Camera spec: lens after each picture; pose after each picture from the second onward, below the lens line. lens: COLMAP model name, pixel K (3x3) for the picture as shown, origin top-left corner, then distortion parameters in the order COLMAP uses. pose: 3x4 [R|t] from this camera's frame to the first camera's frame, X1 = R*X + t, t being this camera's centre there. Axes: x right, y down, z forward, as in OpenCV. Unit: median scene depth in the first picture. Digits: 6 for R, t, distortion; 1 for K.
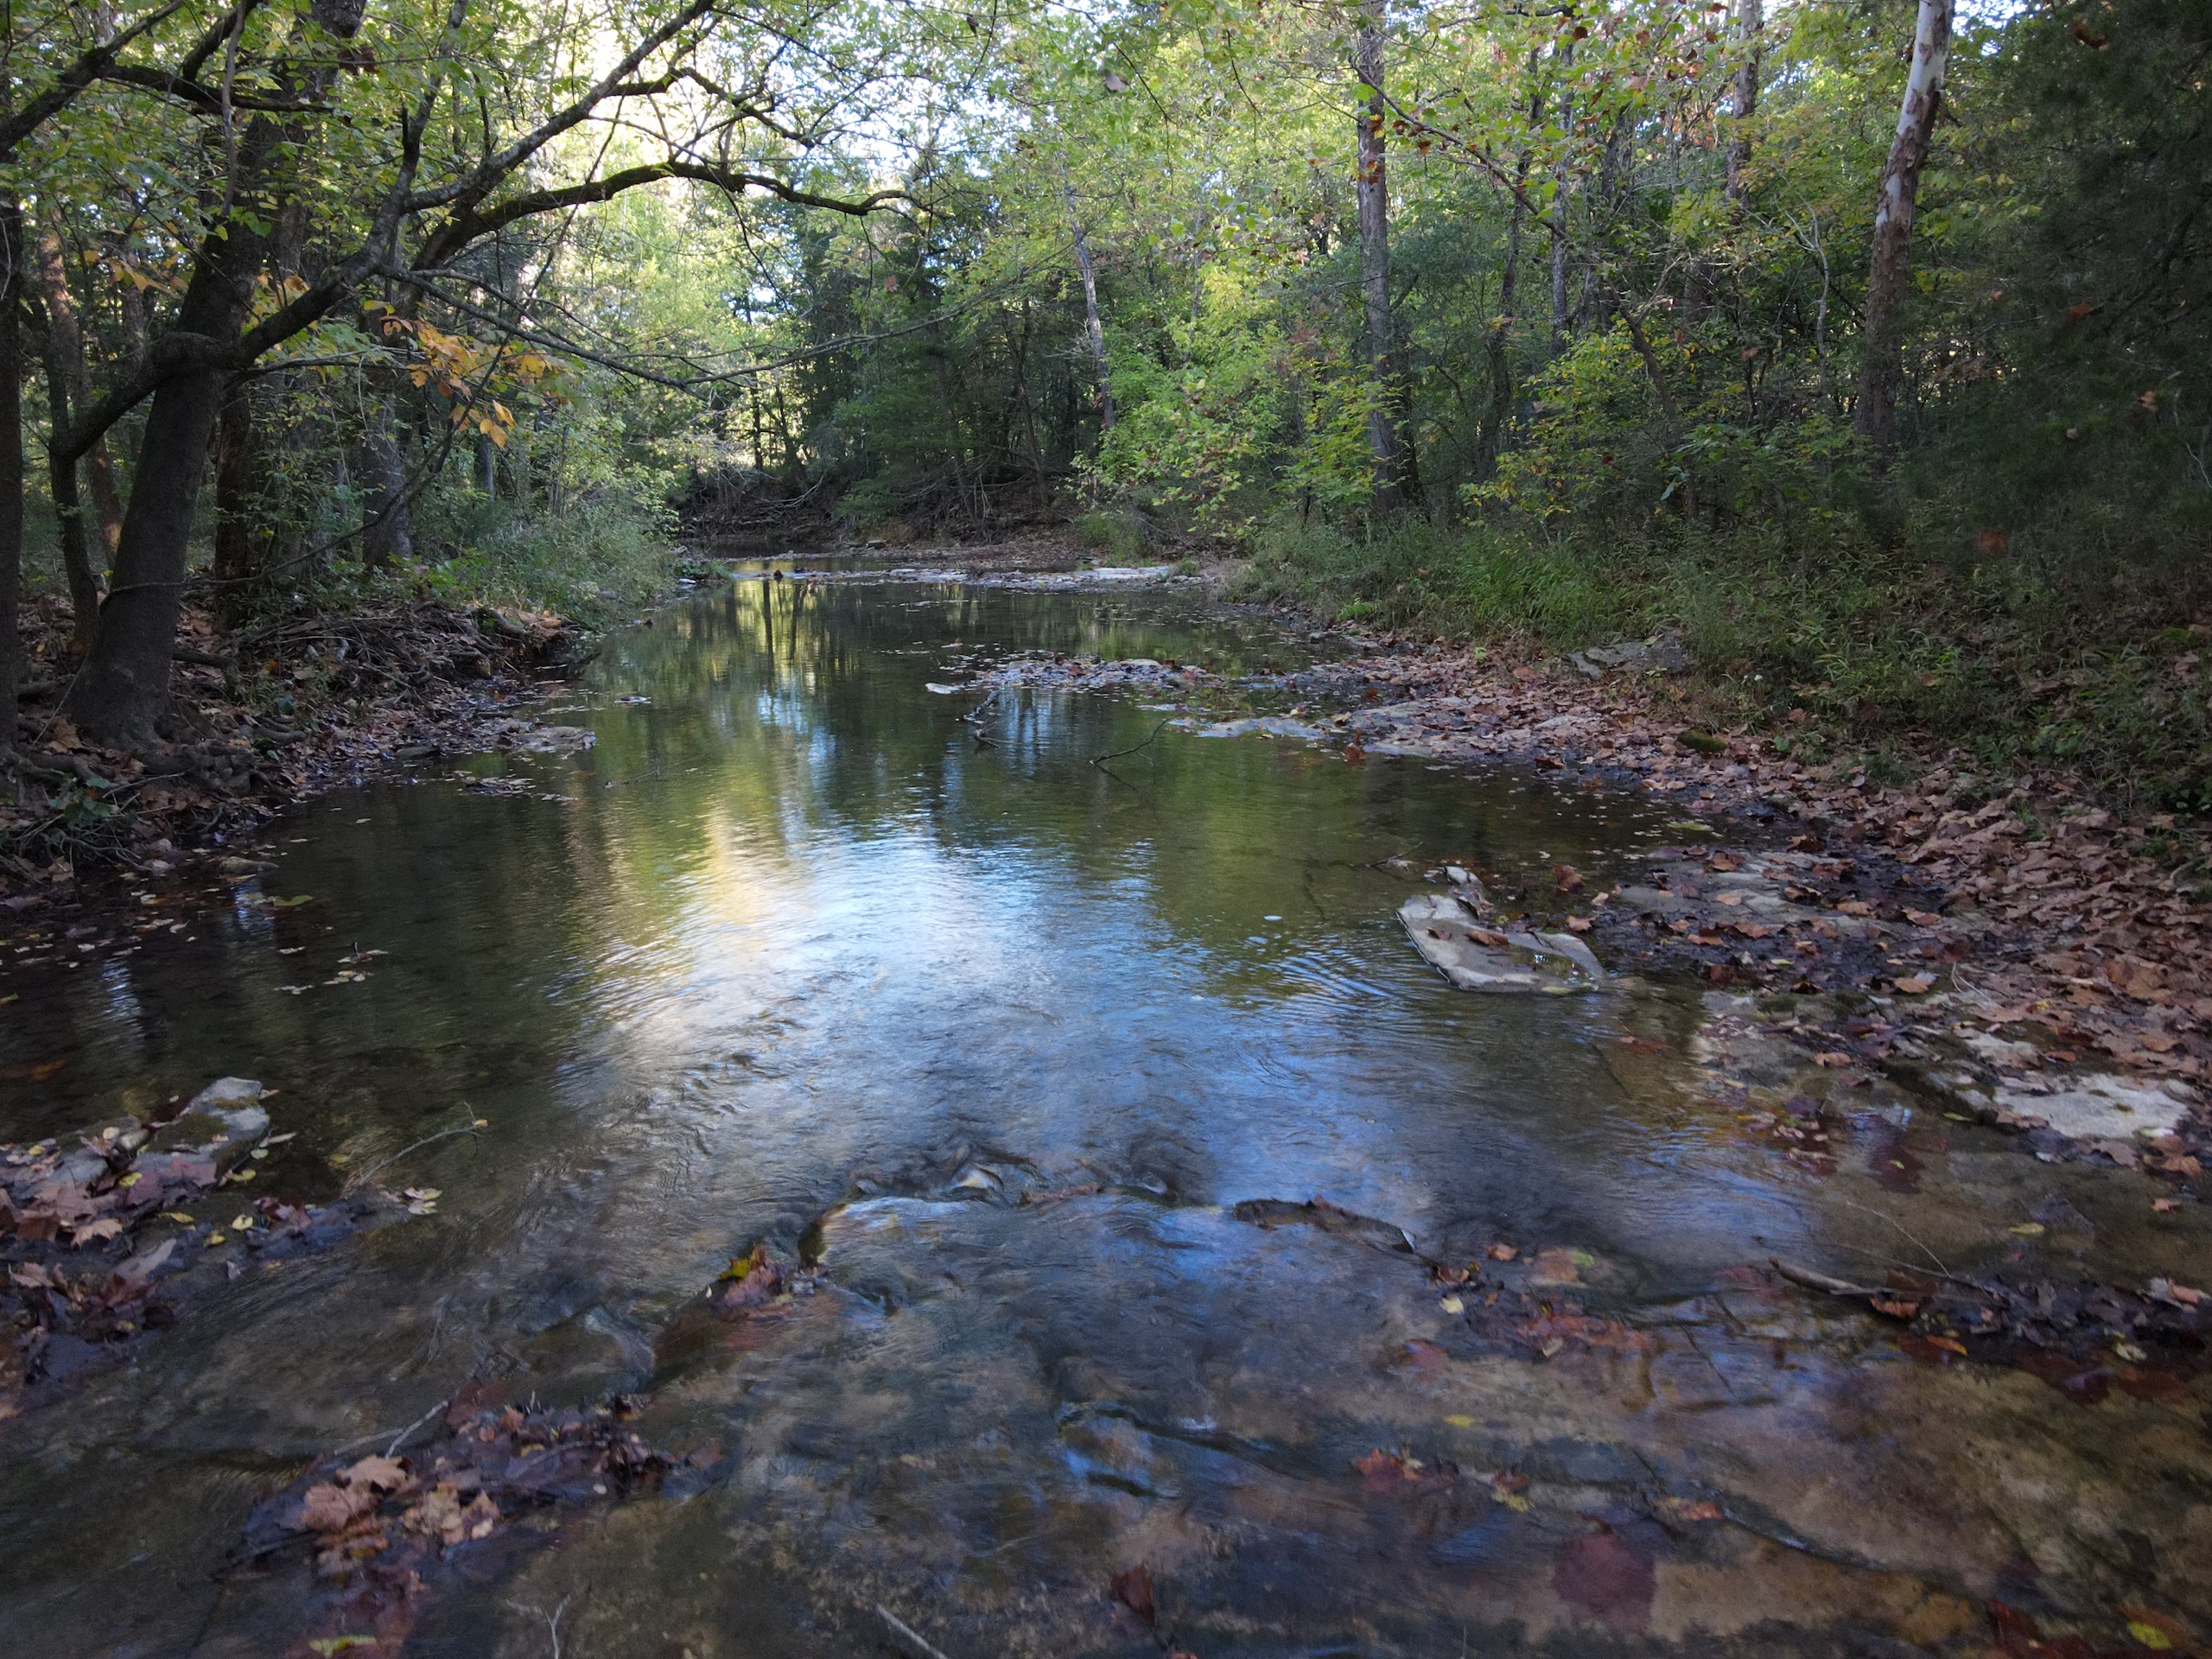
lens RADIAL K [[1625.6, 0, 1098.4], [0, 1625.6, 829.8], [0, 0, 1]] dist [0.013507, 0.011625]
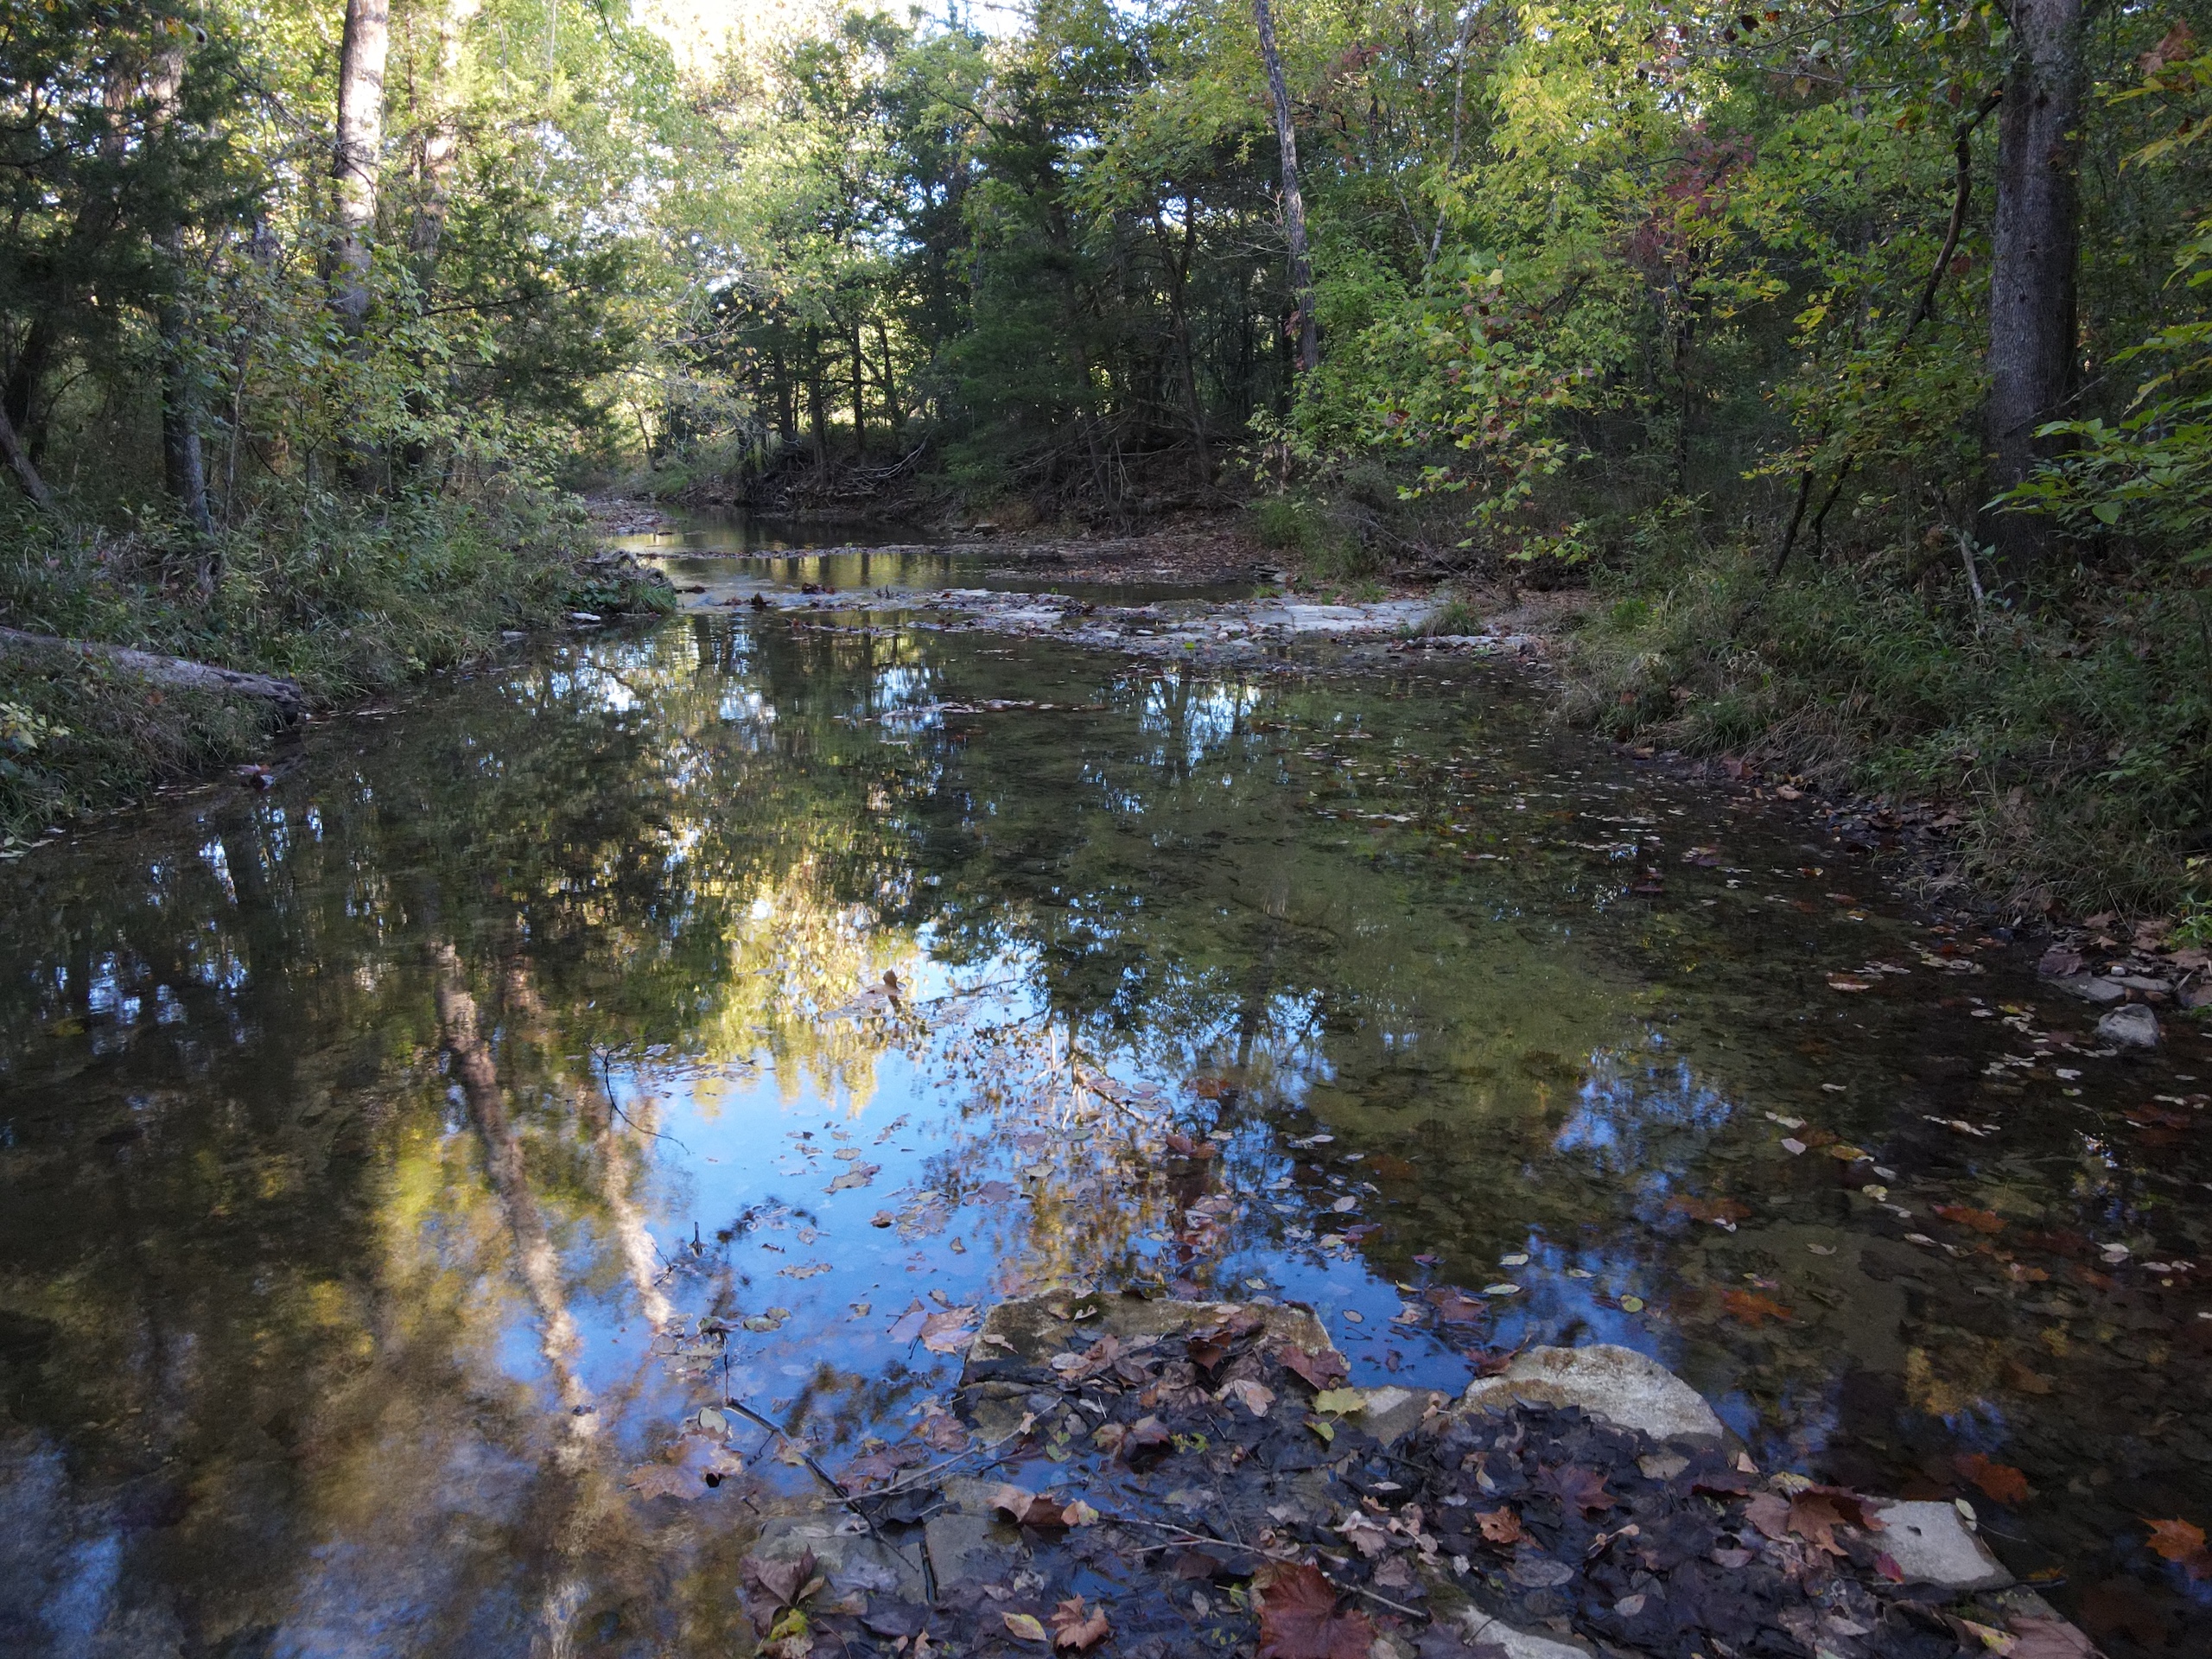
lens RADIAL K [[1625.6, 0, 1098.4], [0, 1625.6, 829.8], [0, 0, 1]] dist [0.013507, 0.011625]
pose [[0.994967, 0.032511, -0.094785, -0.009284], [-0.030471, 0.999273, 0.022891, -0.078892], [0.095461, -0.019888, 0.995235, 0.356297]]
